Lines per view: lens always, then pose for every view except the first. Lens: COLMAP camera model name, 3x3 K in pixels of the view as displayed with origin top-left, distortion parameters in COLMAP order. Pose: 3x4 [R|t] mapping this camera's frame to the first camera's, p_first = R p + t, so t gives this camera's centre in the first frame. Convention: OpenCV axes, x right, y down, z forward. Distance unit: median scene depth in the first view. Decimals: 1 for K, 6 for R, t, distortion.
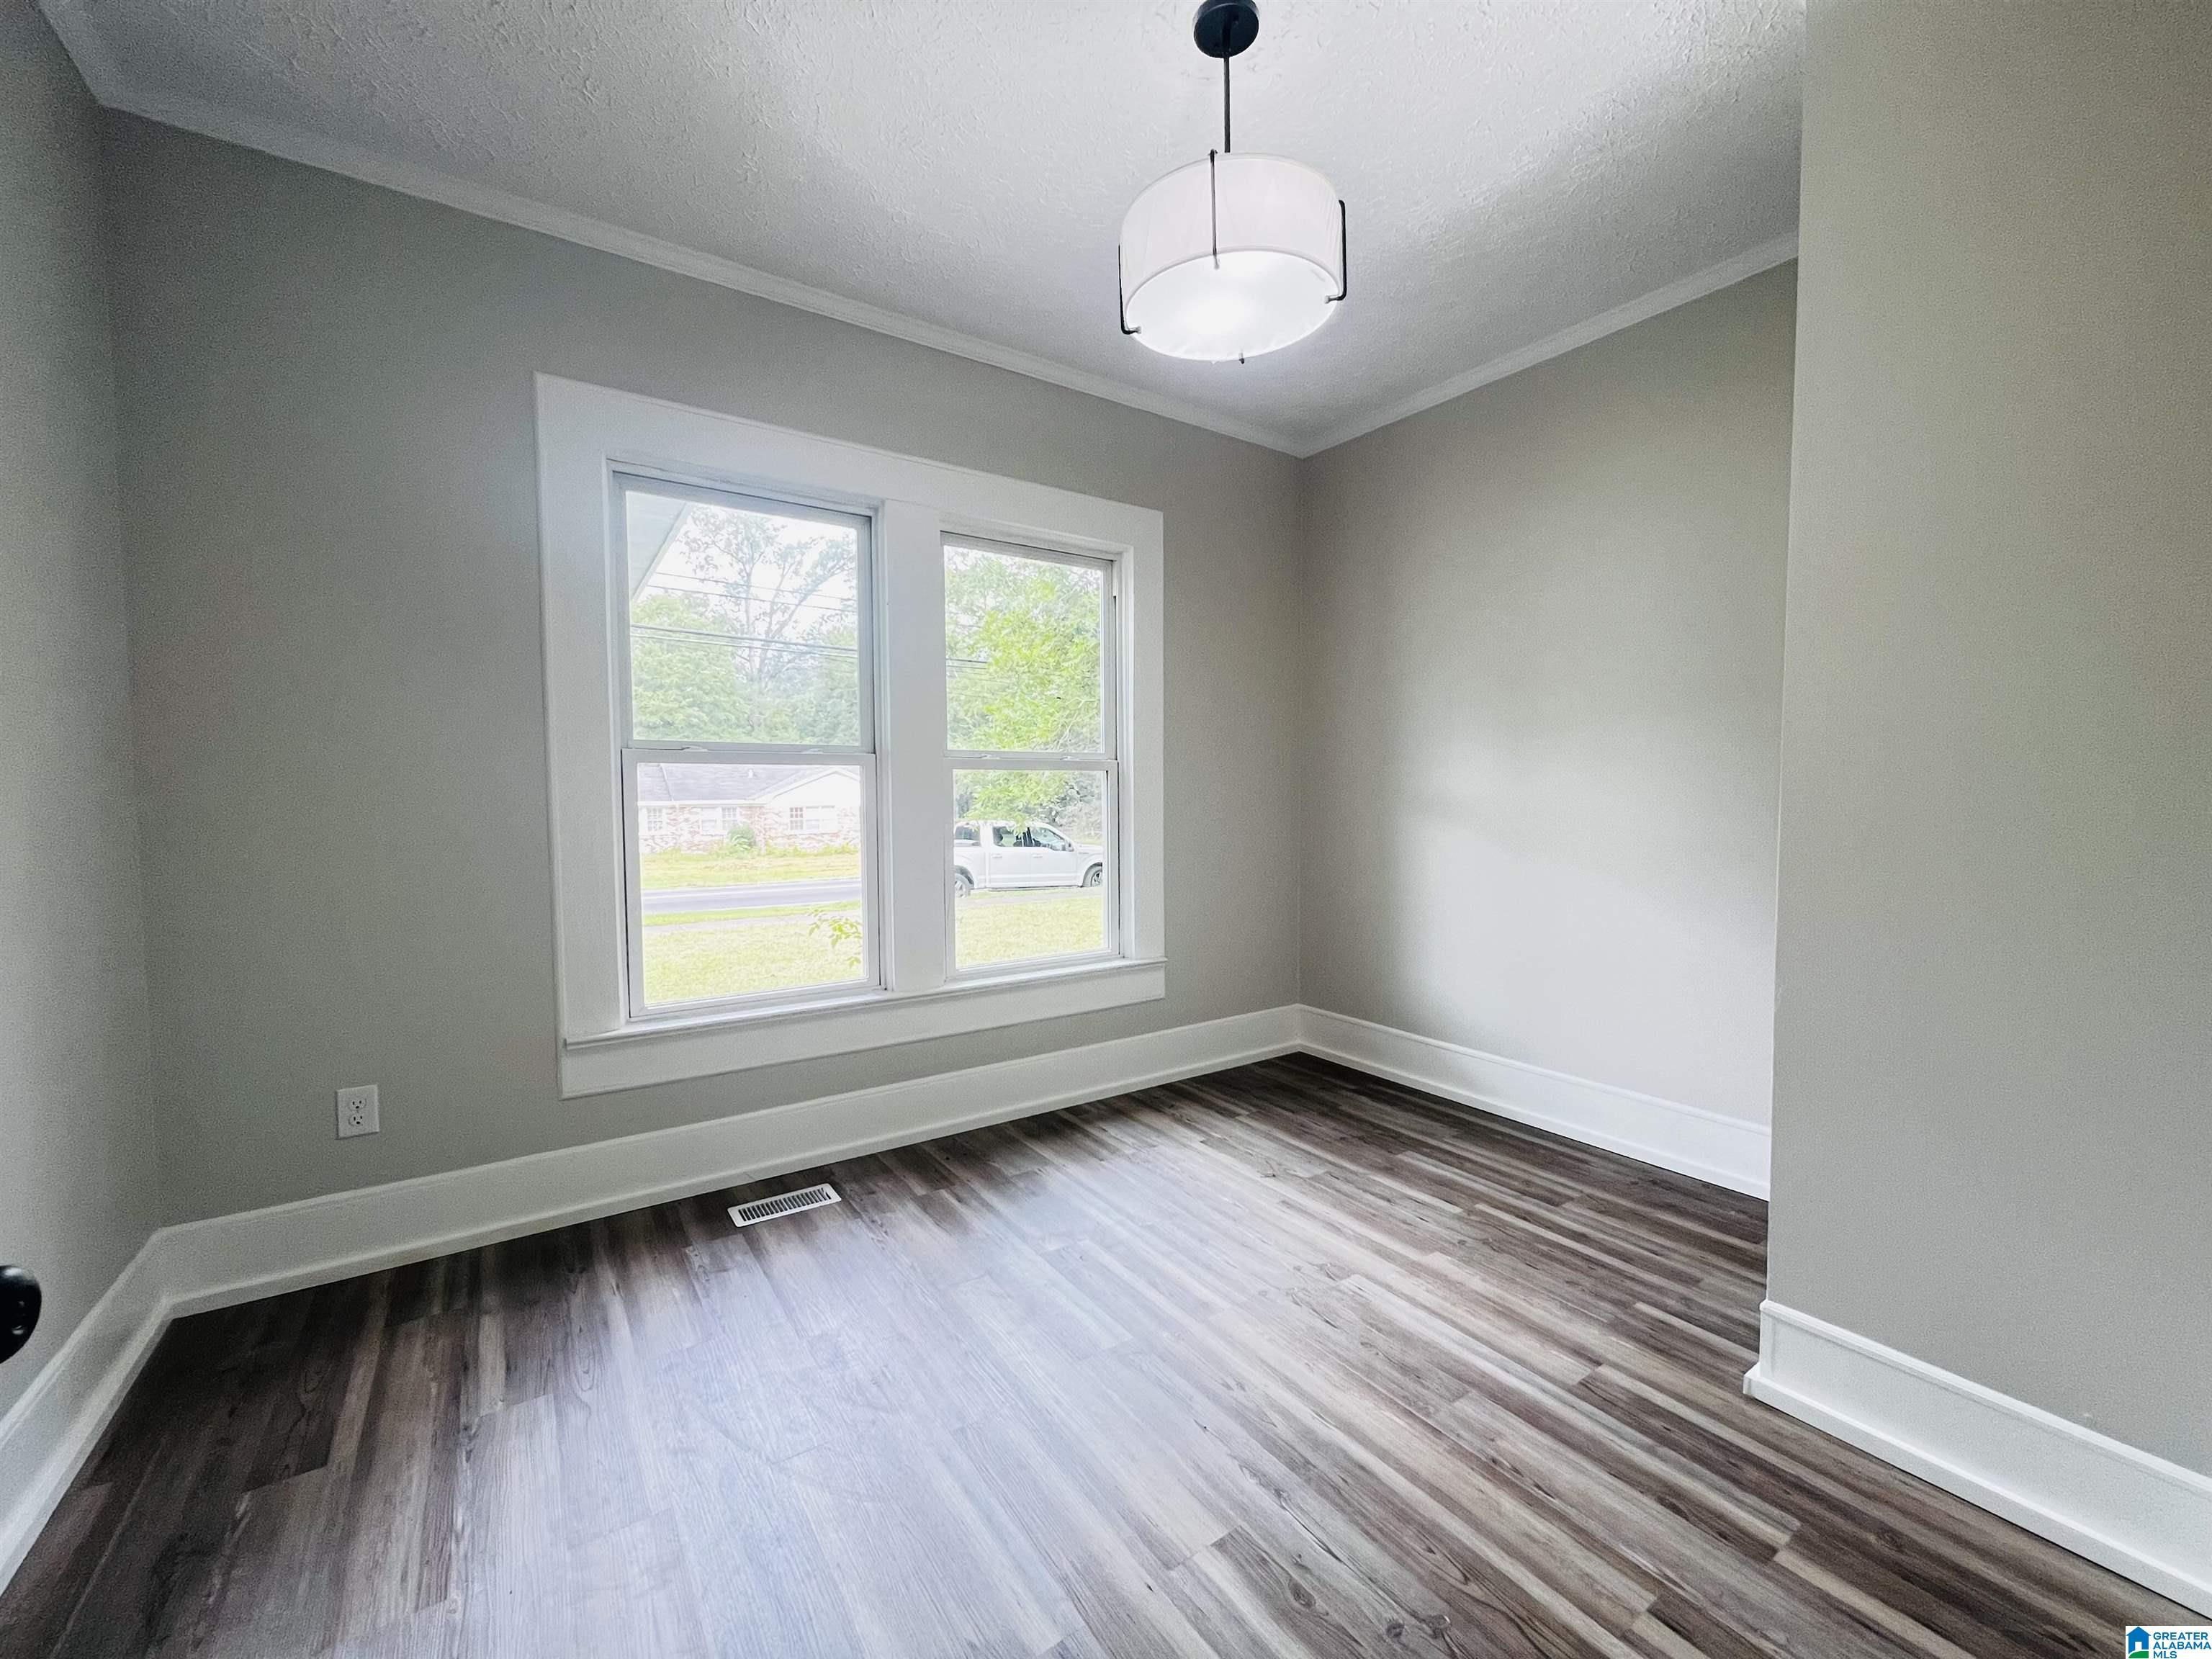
lens RADIAL K [[889.8, 0, 1106.9], [0, 889.8, 842.7], [0, 0, 1]] dist [-0.001414, -0.000075]
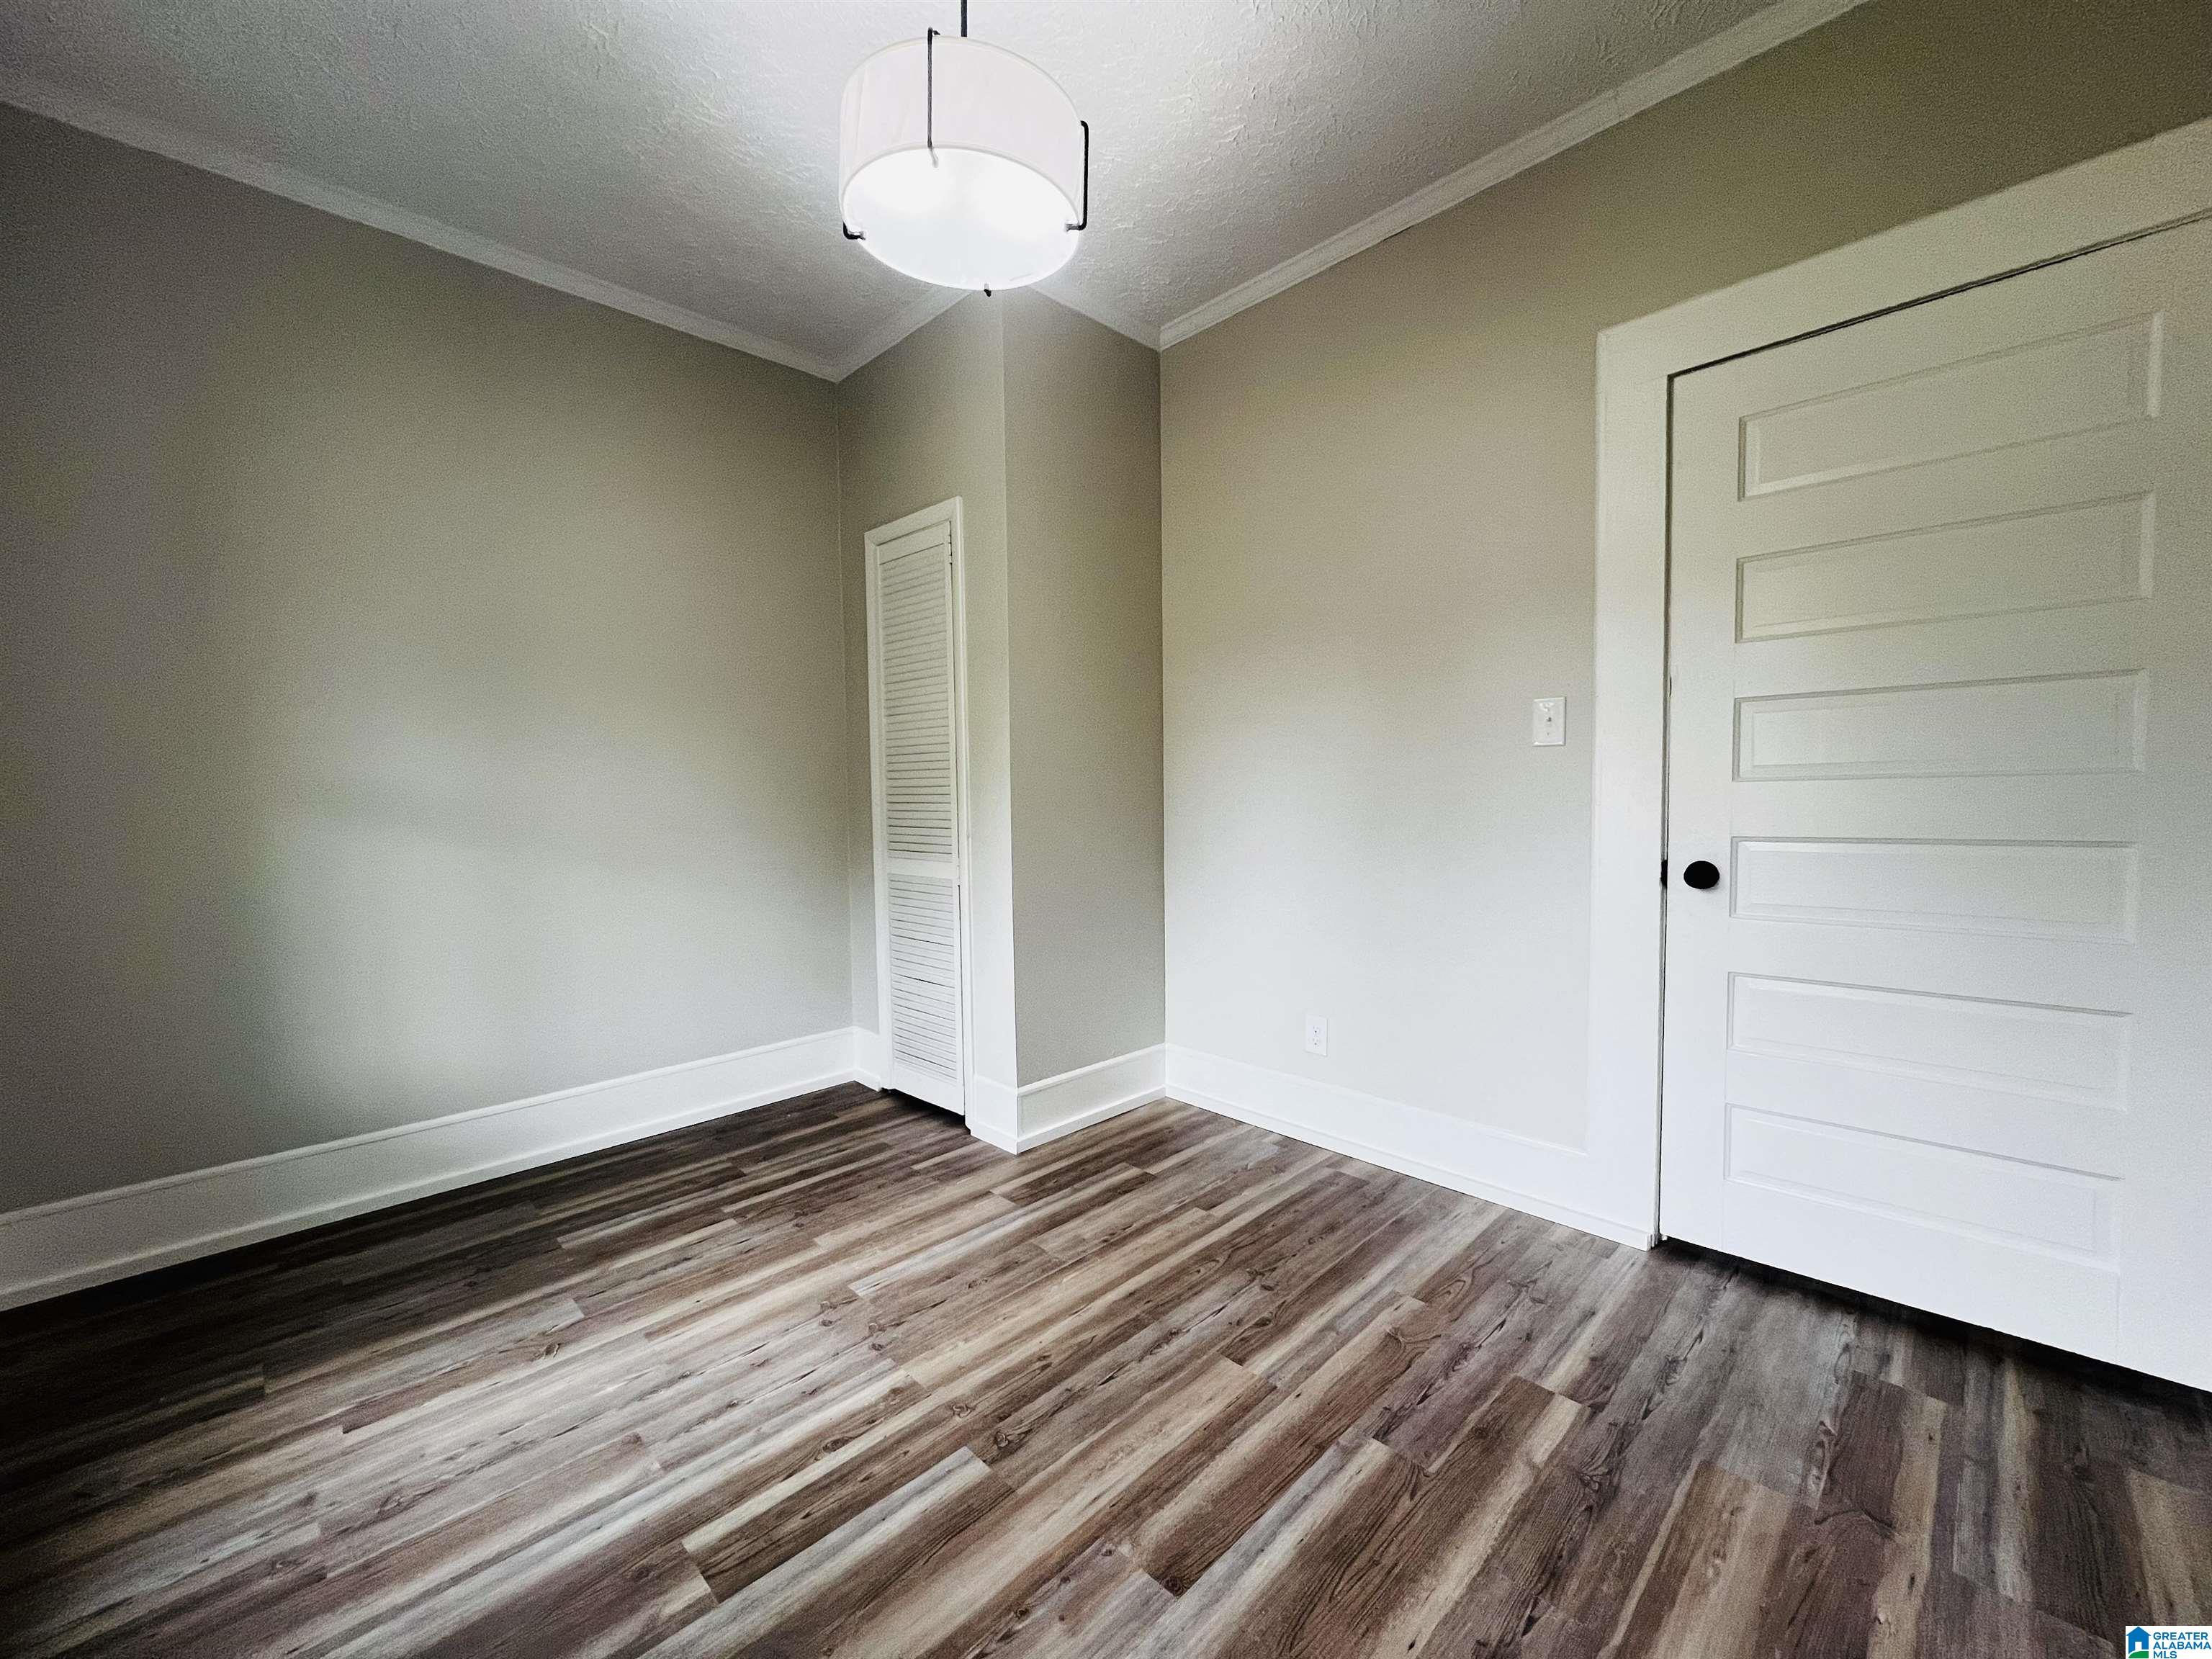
lens RADIAL K [[889.8, 0, 1102.7], [0, 889.8, 827.6], [0, 0, 1]] dist [-0.001414, -0.000075]
pose [[-0.179990, -0.040702, 0.982826, -0.581416], [0.072988, 0.995837, 0.054607, -0.019997], [-0.980957, 0.081563, -0.176270, 0.759827]]
